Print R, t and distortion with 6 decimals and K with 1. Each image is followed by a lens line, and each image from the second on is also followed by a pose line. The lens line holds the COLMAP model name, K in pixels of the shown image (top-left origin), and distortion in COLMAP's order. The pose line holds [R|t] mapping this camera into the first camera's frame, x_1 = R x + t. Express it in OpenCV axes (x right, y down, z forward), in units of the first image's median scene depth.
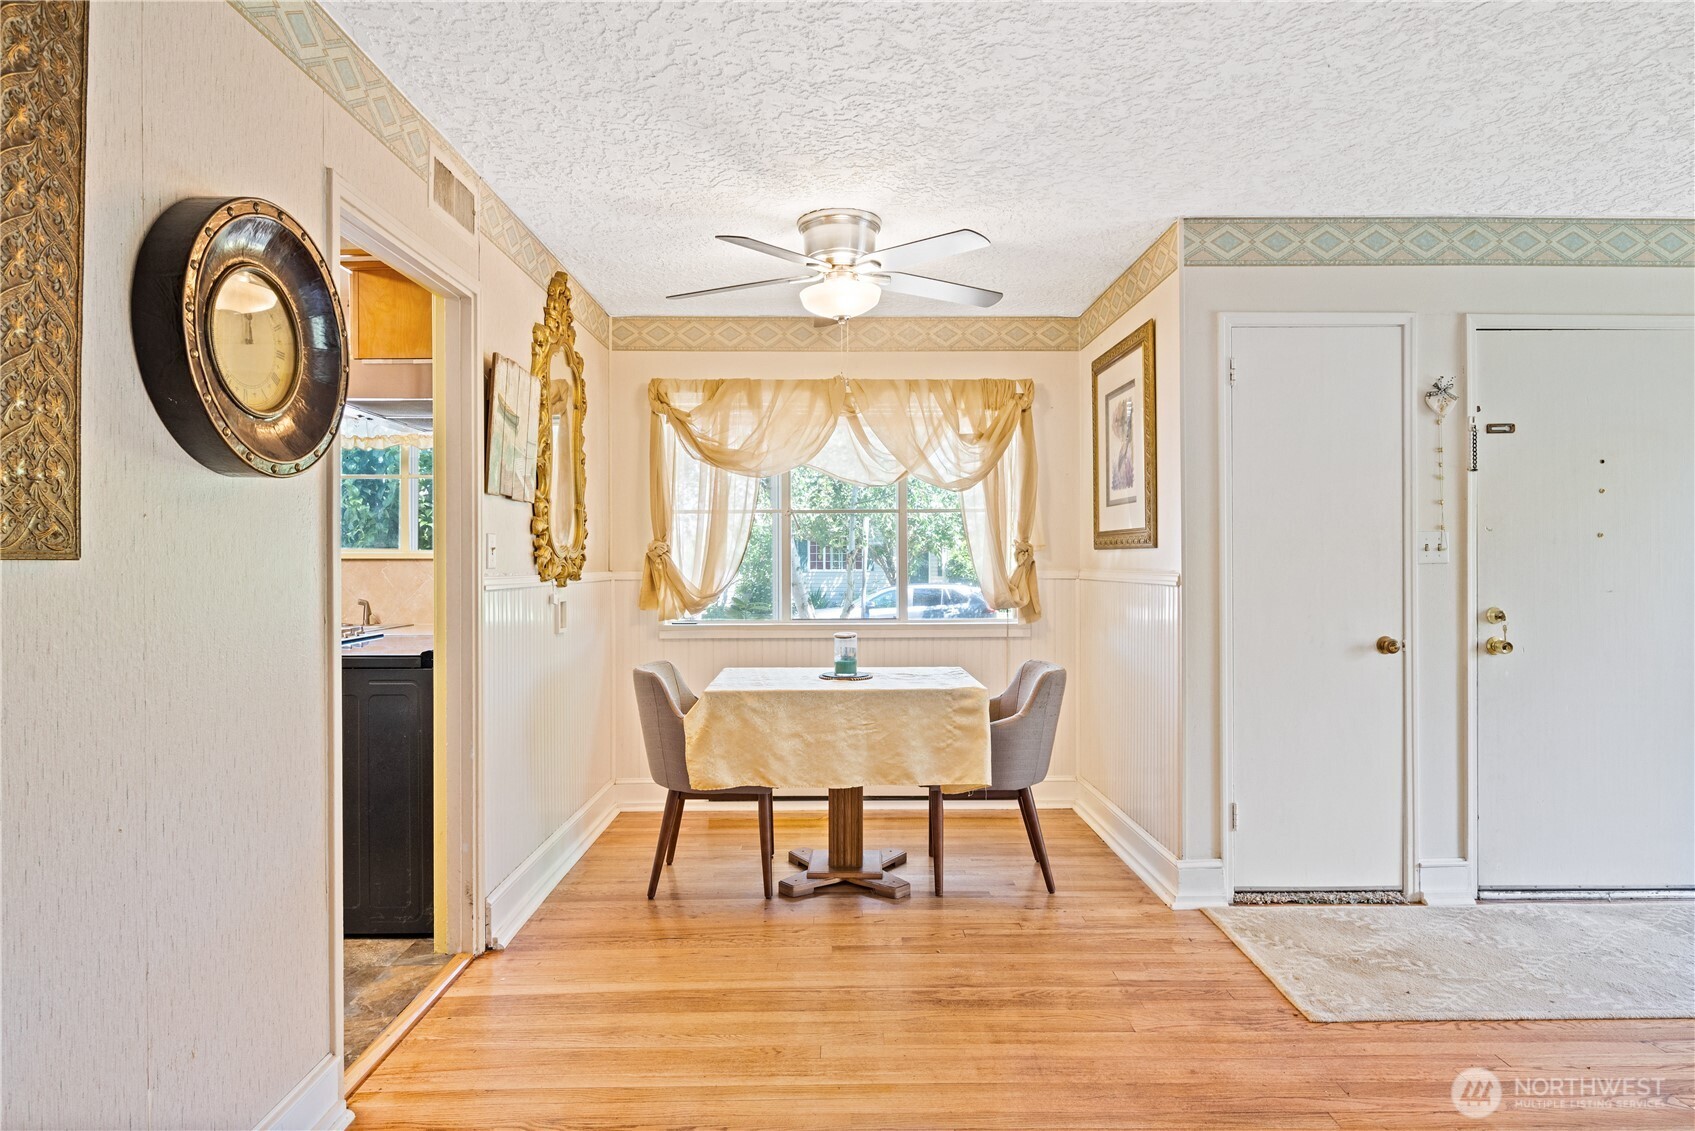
lens RADIAL K [[918.8, 0, 848.5], [0, 918.8, 558.6], [0, 0, 1]] dist [0.000871, -0.001806]
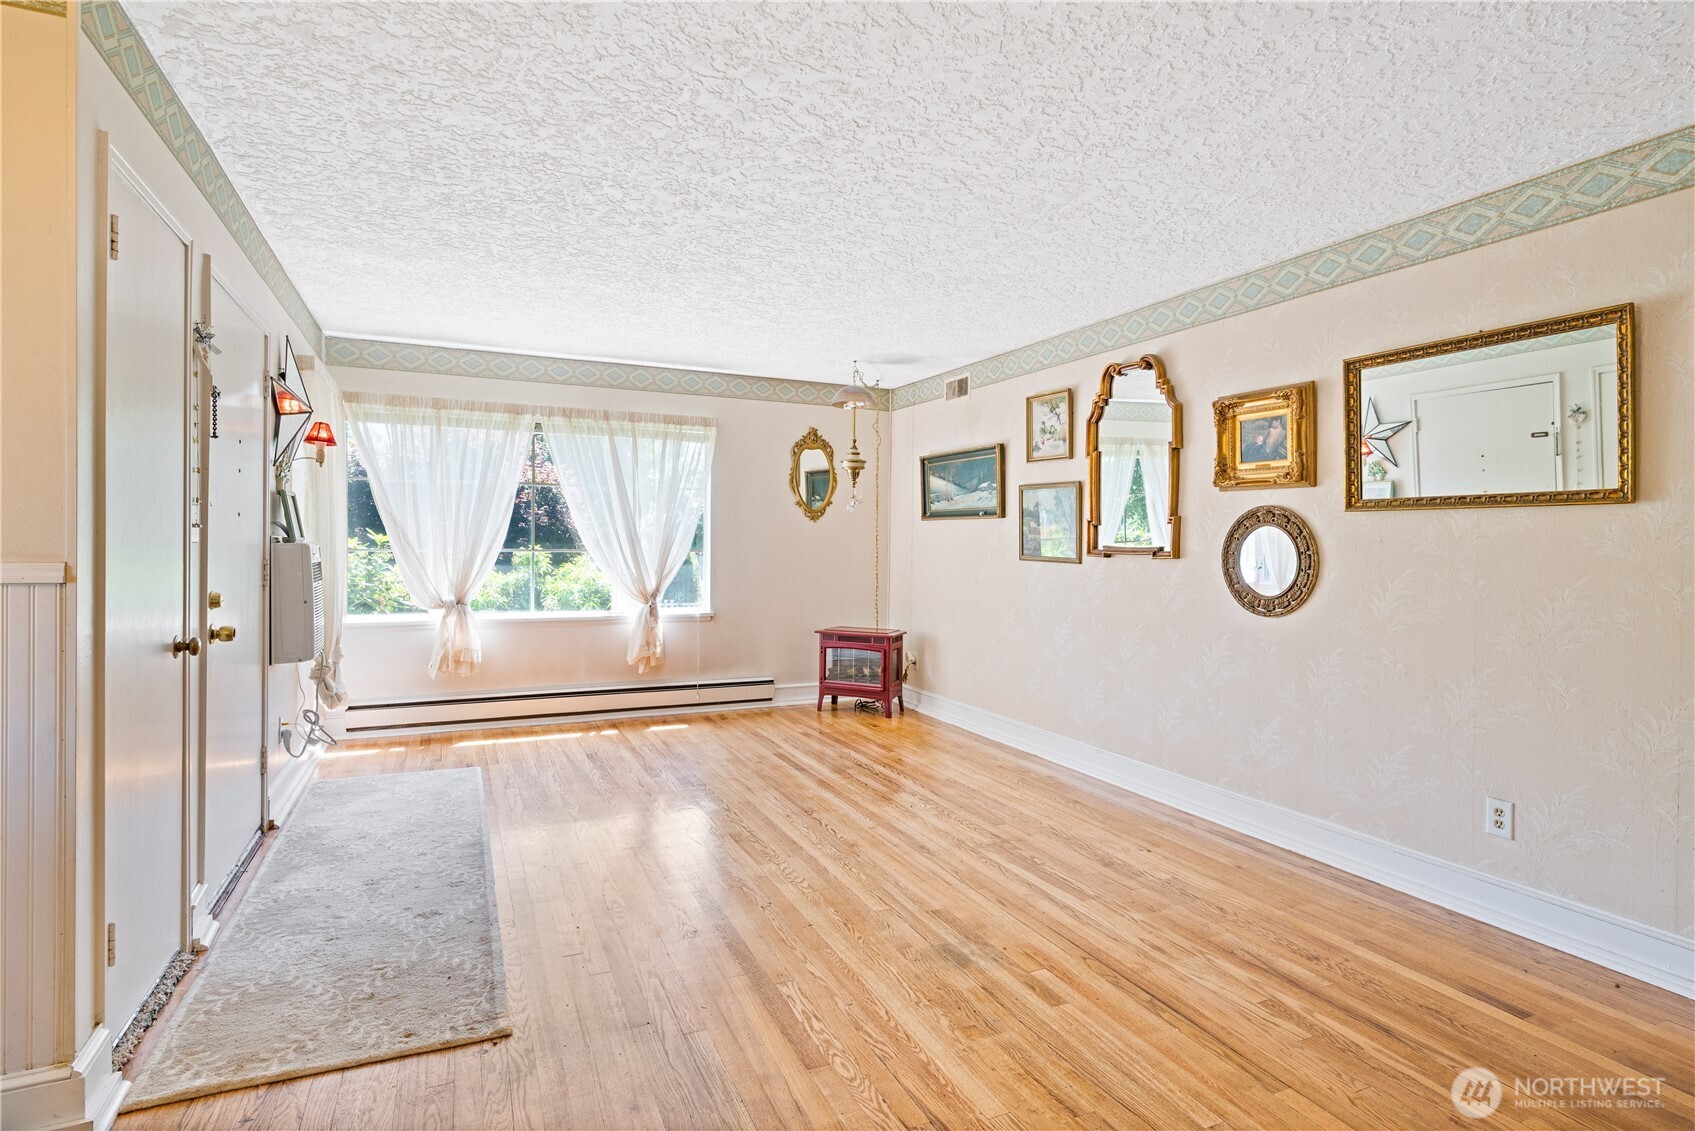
lens RADIAL K [[868.1, 0, 845.2], [0, 868.1, 549.3], [0, 0, 1]] dist [0.000158, -0.000757]
pose [[-0.409343, -0.009450, 0.912332, -0.327871], [-0.013103, 0.999904, 0.004479, 0.000113], [-0.912287, -0.010121, -0.409427, 0.787763]]
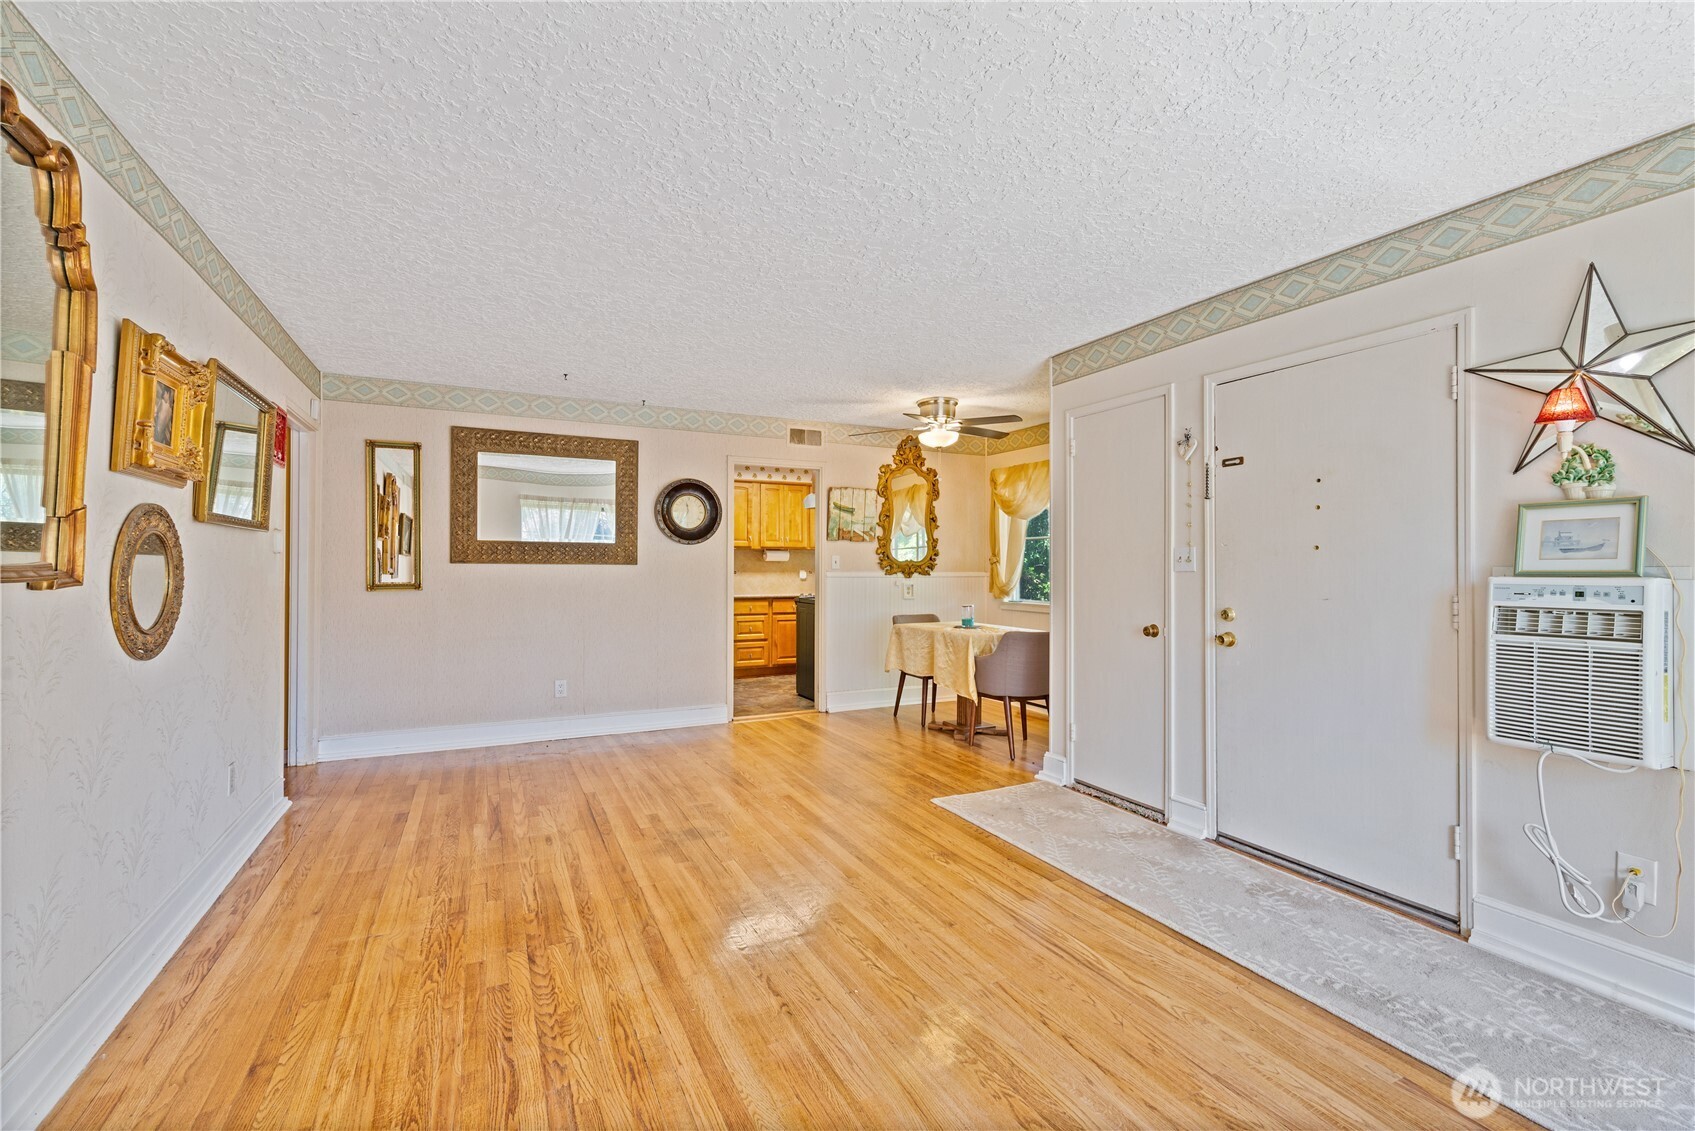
lens RADIAL K [[726.7, 0, 842.7], [0, 726.7, 562.3], [0, 0, 1]] dist [0.000257, -0.000323]
pose [[0.434840, 0.000341, -0.900508, 1.363964], [-0.002610, 0.999996, -0.000882, -0.005751], [0.900504, 0.002734, 0.434839, 0.111347]]
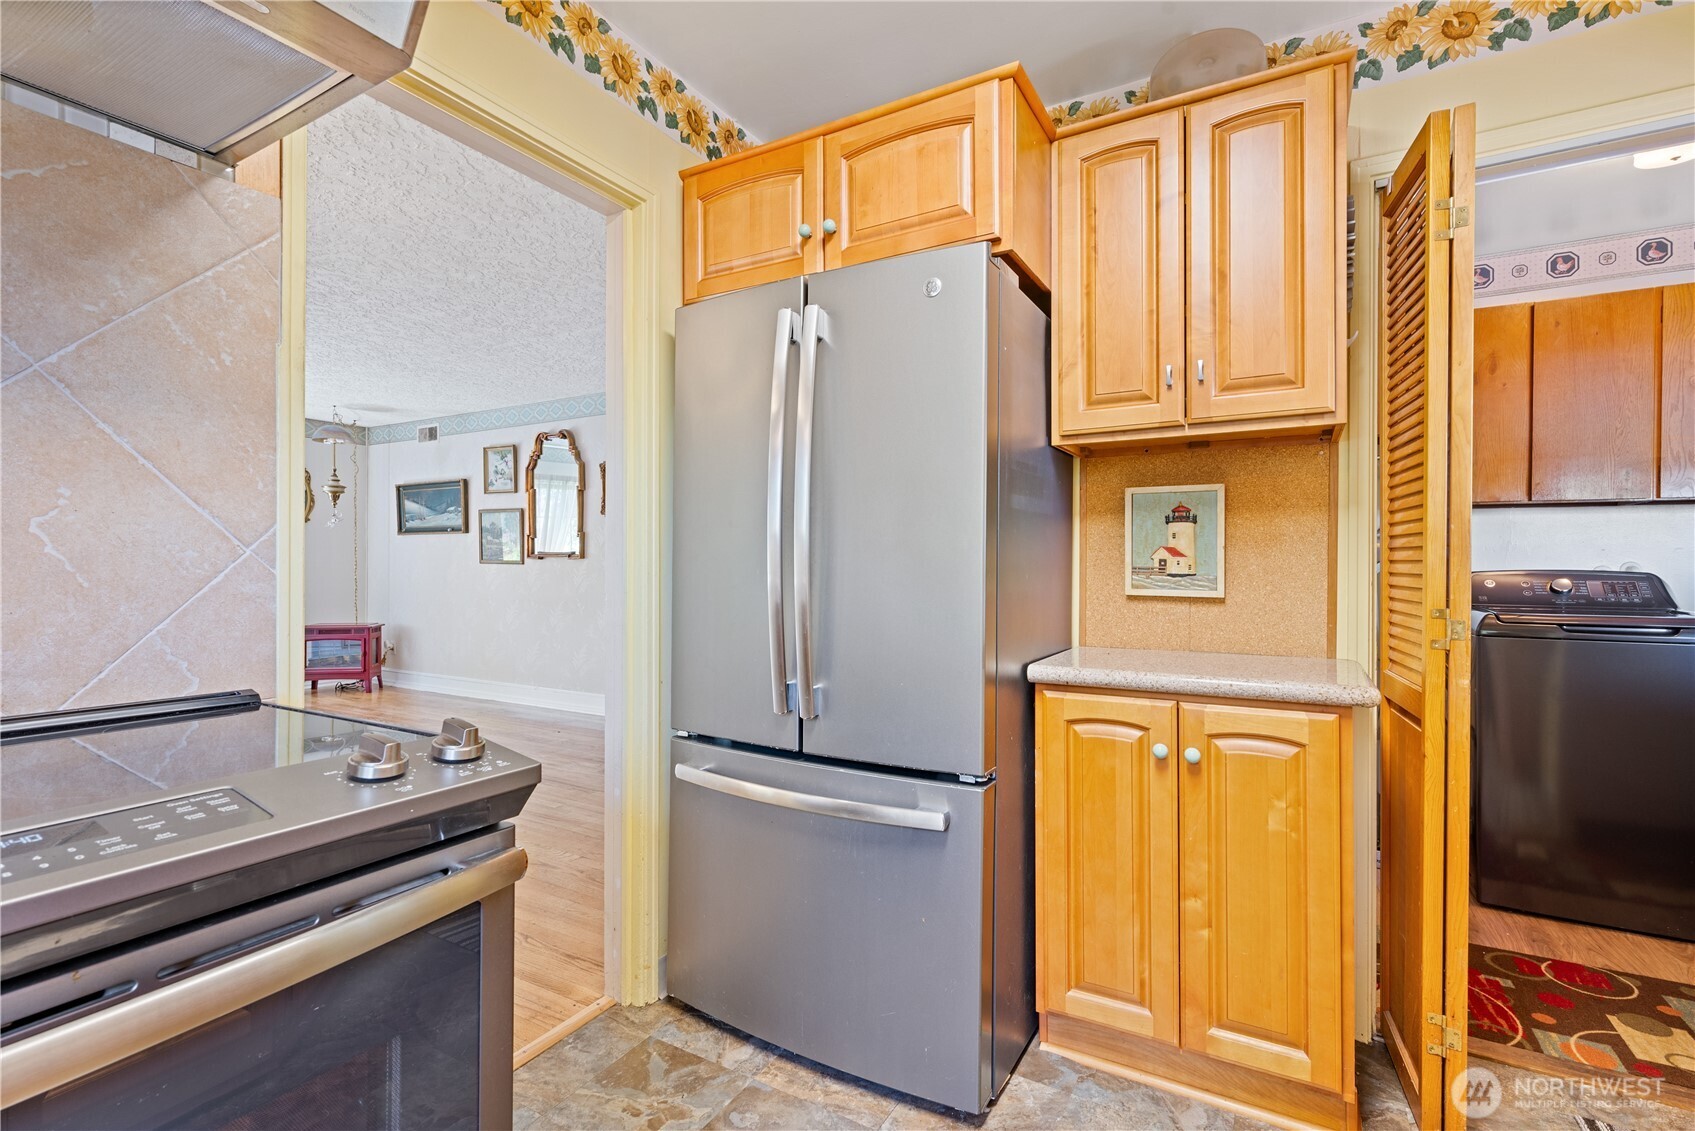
lens RADIAL K [[778.0, 0, 861.5], [0, 778.0, 559.2], [0, 0, 1]] dist [-0.005215, 0.001023]
pose [[-0.867962, 0.006176, 0.496591, -0.844753], [0.001565, 0.999952, -0.009699, 0.033061], [-0.496627, -0.007641, -0.867930, 1.086018]]
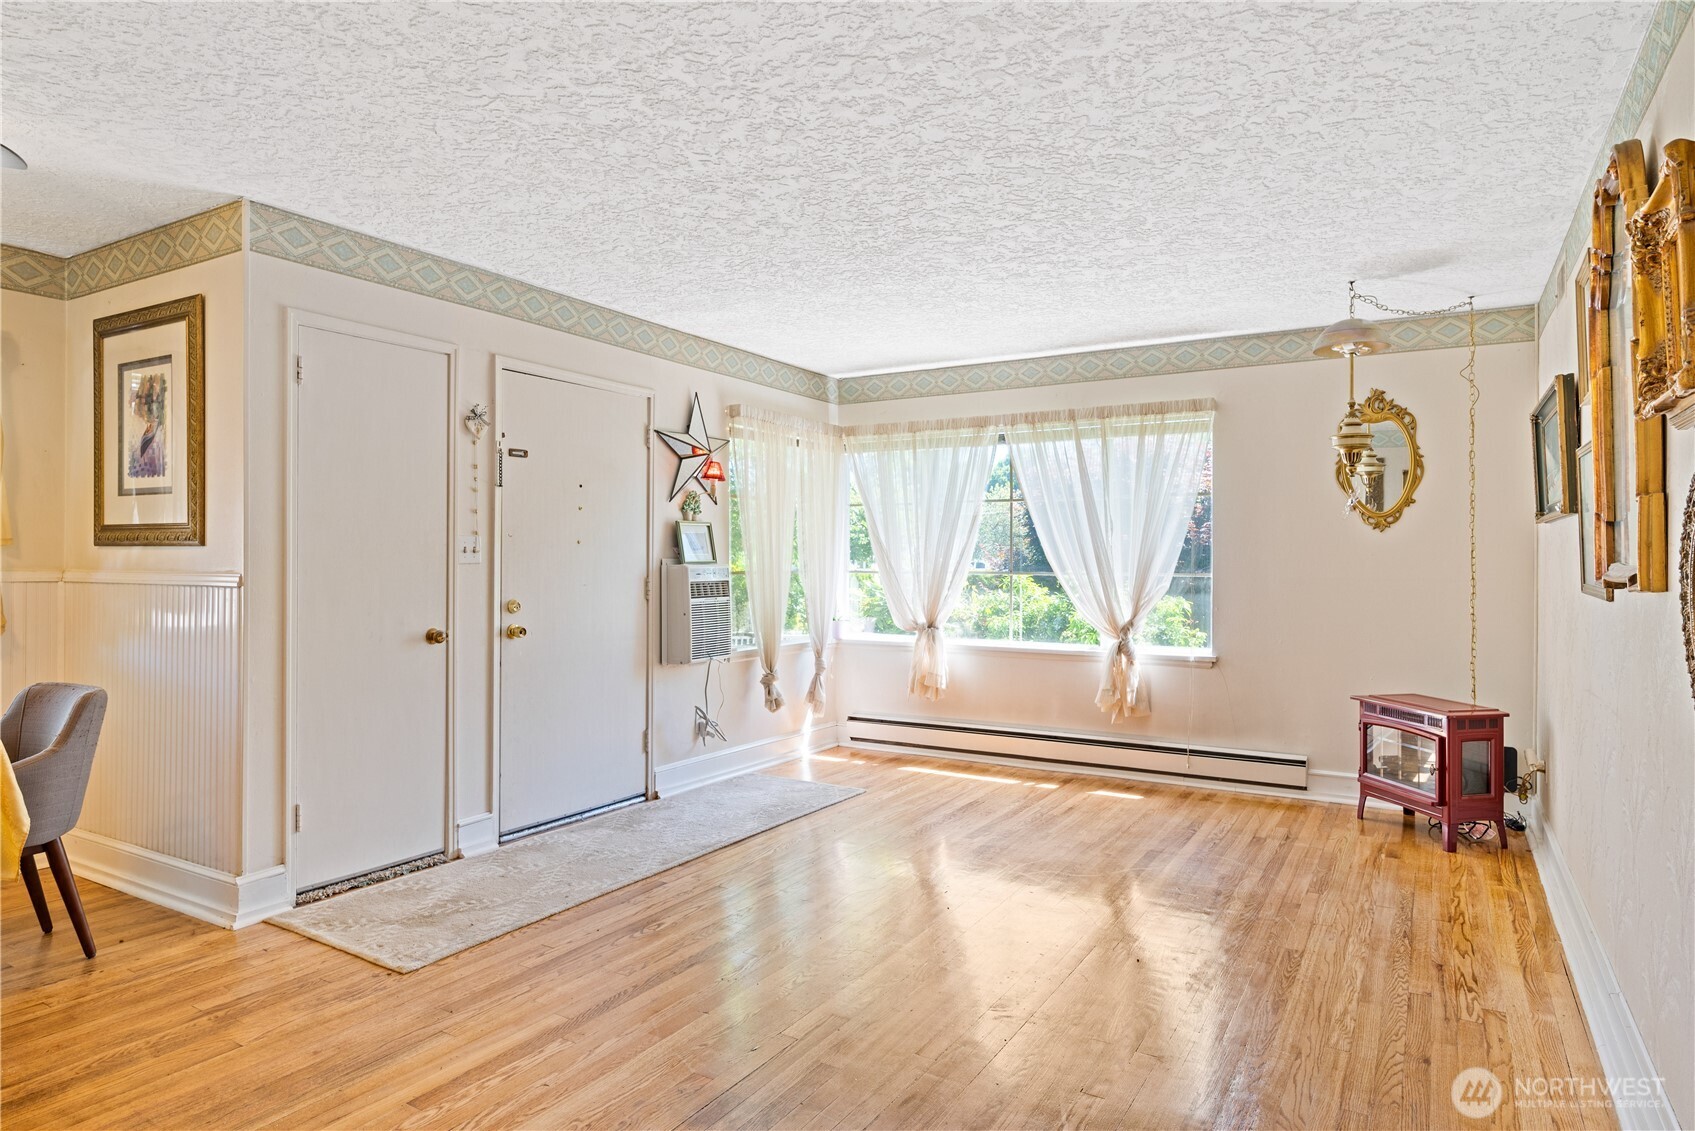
lens RADIAL K [[988.5, 0, 846.2], [0, 988.5, 559.4], [0, 0, 1]] dist [0.000093, -0.001054]
pose [[0.527215, 0.005593, 0.849714, -0.177229], [-0.007982, 0.999967, -0.001629, -0.001993], [-0.849695, -0.005923, 0.527242, -0.065679]]
